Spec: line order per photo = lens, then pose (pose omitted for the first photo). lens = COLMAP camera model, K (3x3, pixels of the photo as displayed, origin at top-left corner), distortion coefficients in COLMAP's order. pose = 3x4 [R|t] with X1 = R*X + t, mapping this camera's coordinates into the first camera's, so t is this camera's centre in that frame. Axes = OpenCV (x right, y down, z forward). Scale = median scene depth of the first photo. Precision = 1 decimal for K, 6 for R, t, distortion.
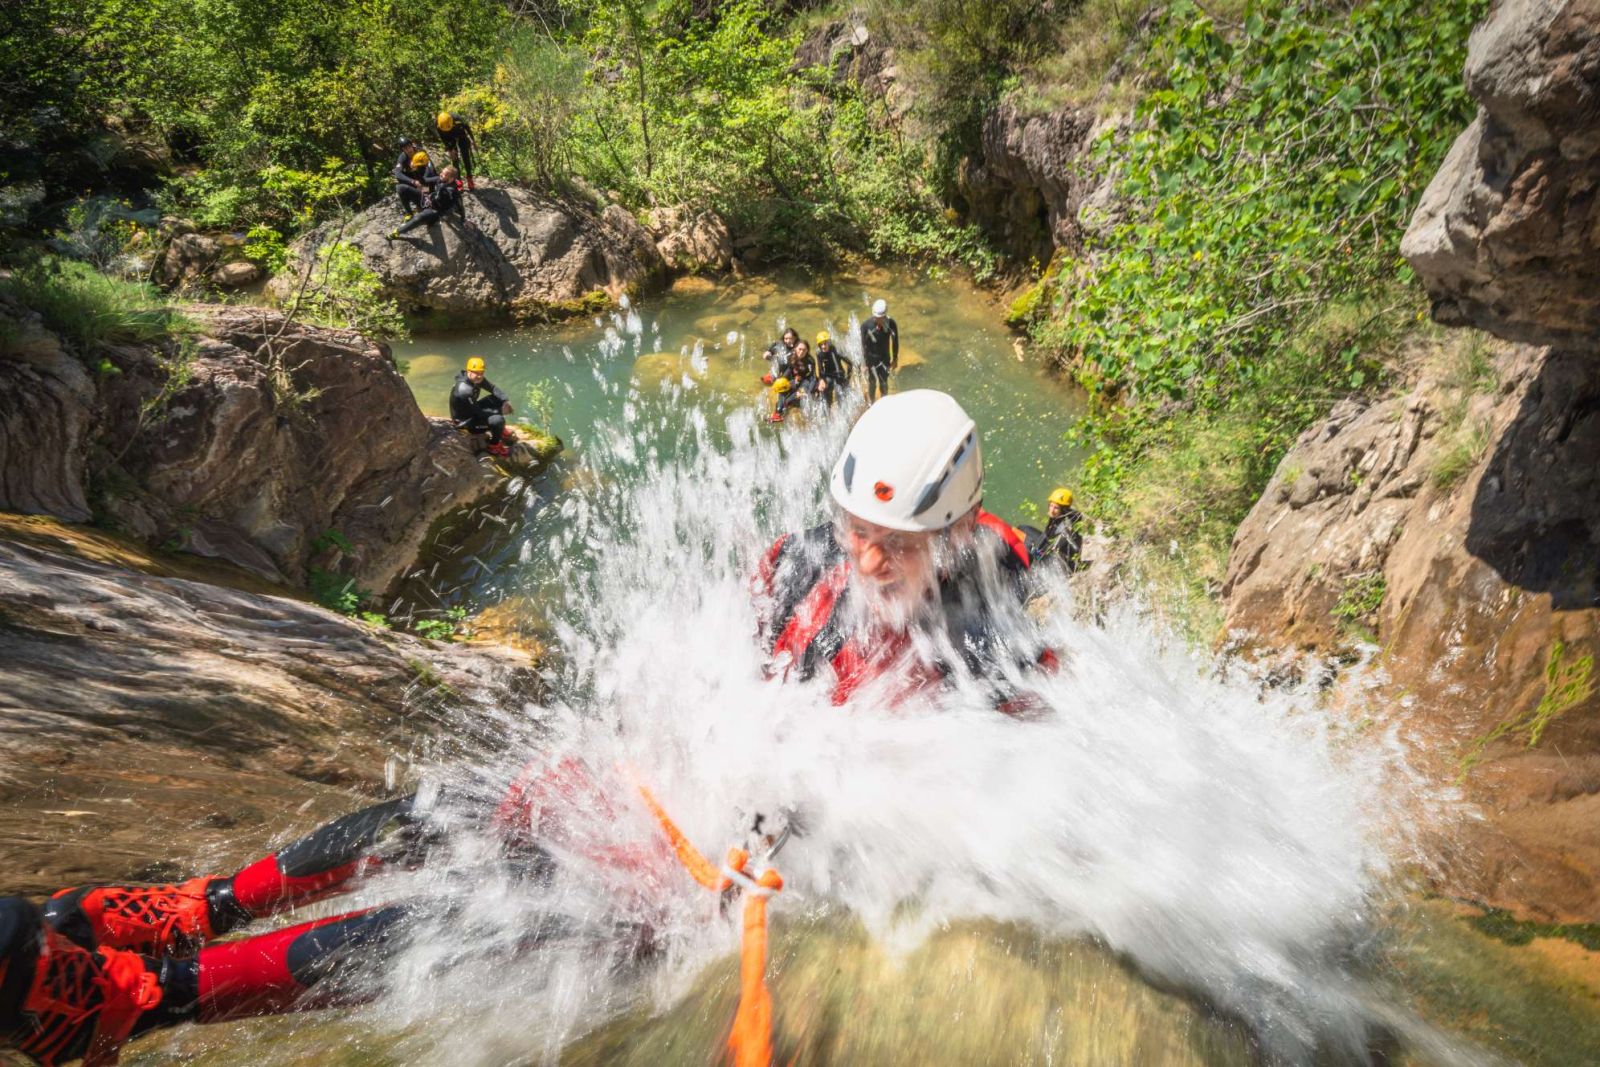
lens RADIAL K [[1123.4, 0, 808.6], [0, 1123.4, 523.1], [0, 0, 1]] dist [0.025707, -0.016461]
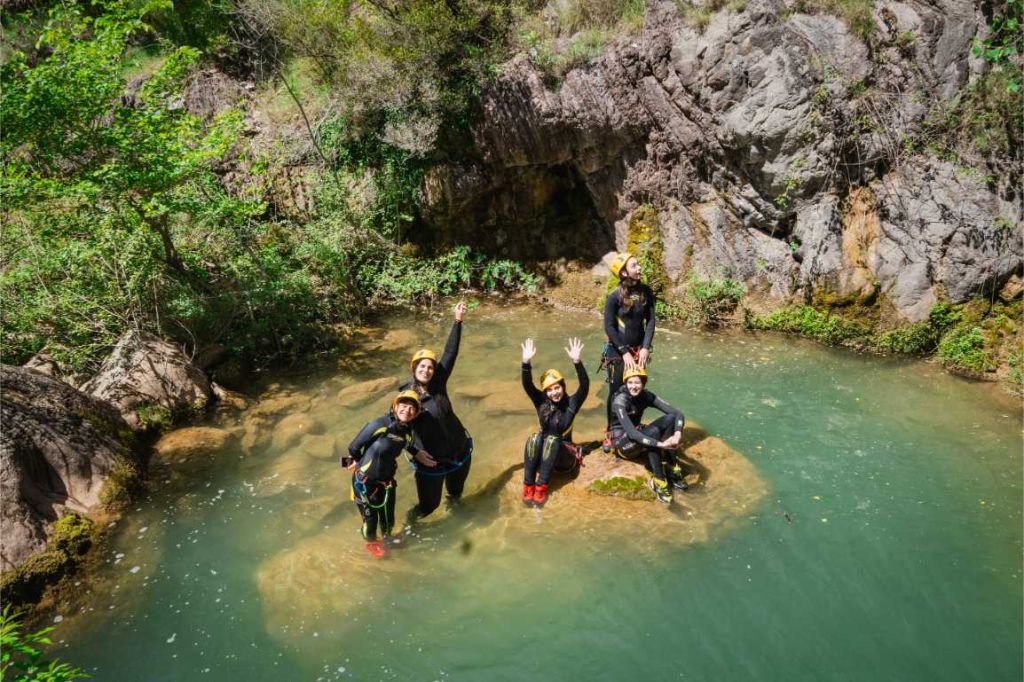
lens RADIAL K [[797.2, 0, 512.8], [0, 797.2, 338.8], [0, 0, 1]] dist [-0.043396, -0.000689]
pose [[0.665218, -0.317492, 0.675783, -0.278123], [0.495291, 0.864924, -0.081194, -0.157487], [-0.558723, 0.388721, 0.732615, 0.651717]]
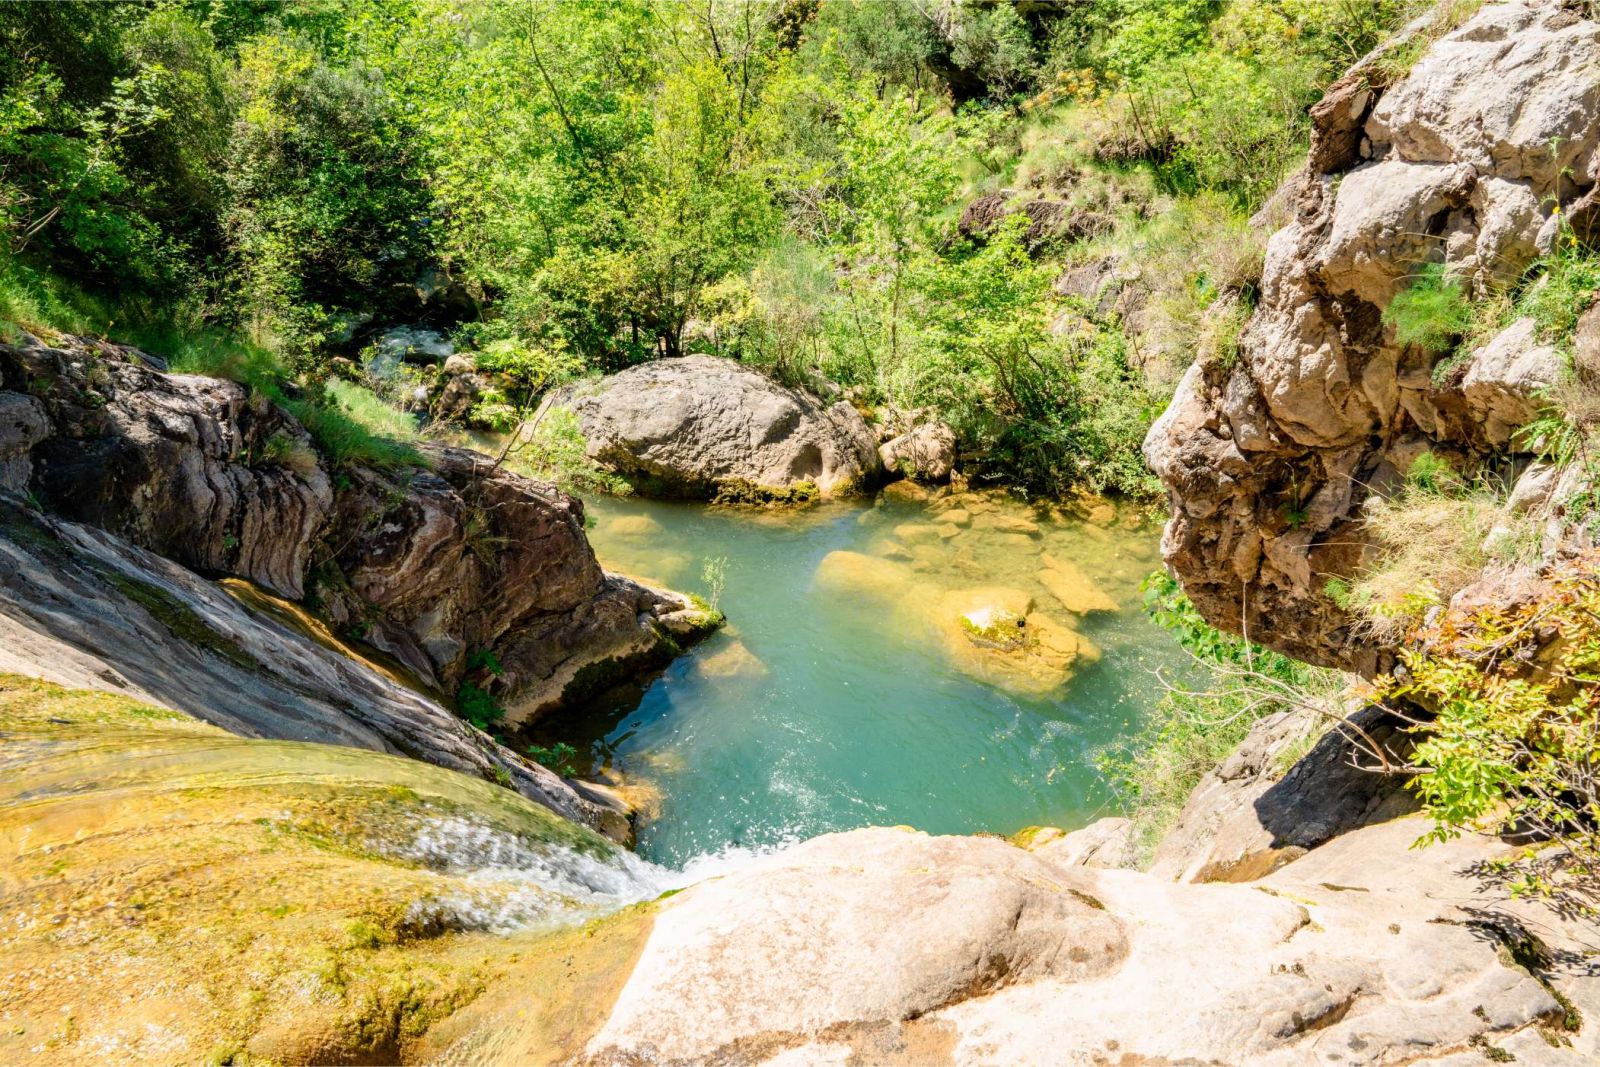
lens RADIAL K [[1339.8, 0, 789.3], [0, 1339.8, 526.1], [0, 0, 1]] dist [-0.093737, 0.052660]
pose [[0.949494, 0.167244, -0.265500, 0.127843], [-0.210385, 0.967072, -0.143211, 0.007522], [0.232807, 0.191835, 0.953415, -0.142758]]
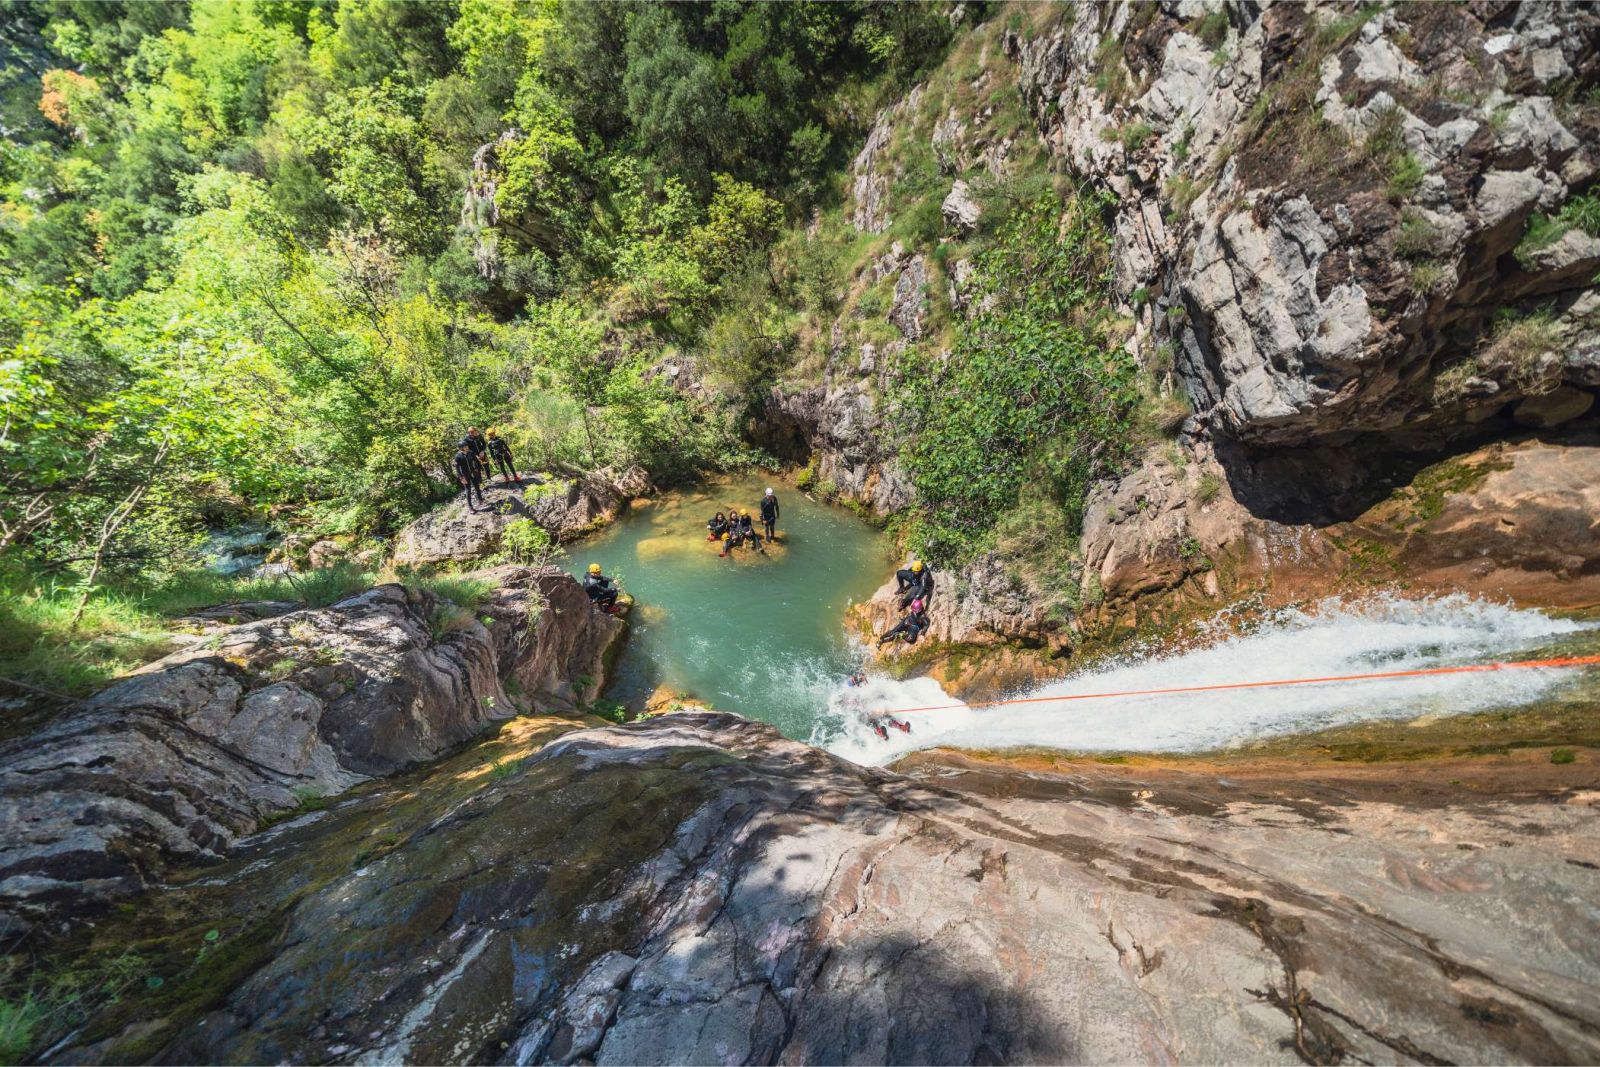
lens RADIAL K [[541.9, 0, 788.0], [0, 541.9, 541.8], [0, 0, 1]] dist [-0.006752, 0.000378]
pose [[0.891966, -0.247502, 0.378338, -0.272926], [0.277359, 0.960425, -0.025605, -0.058280], [-0.357028, 0.127775, 0.925313, 0.056175]]
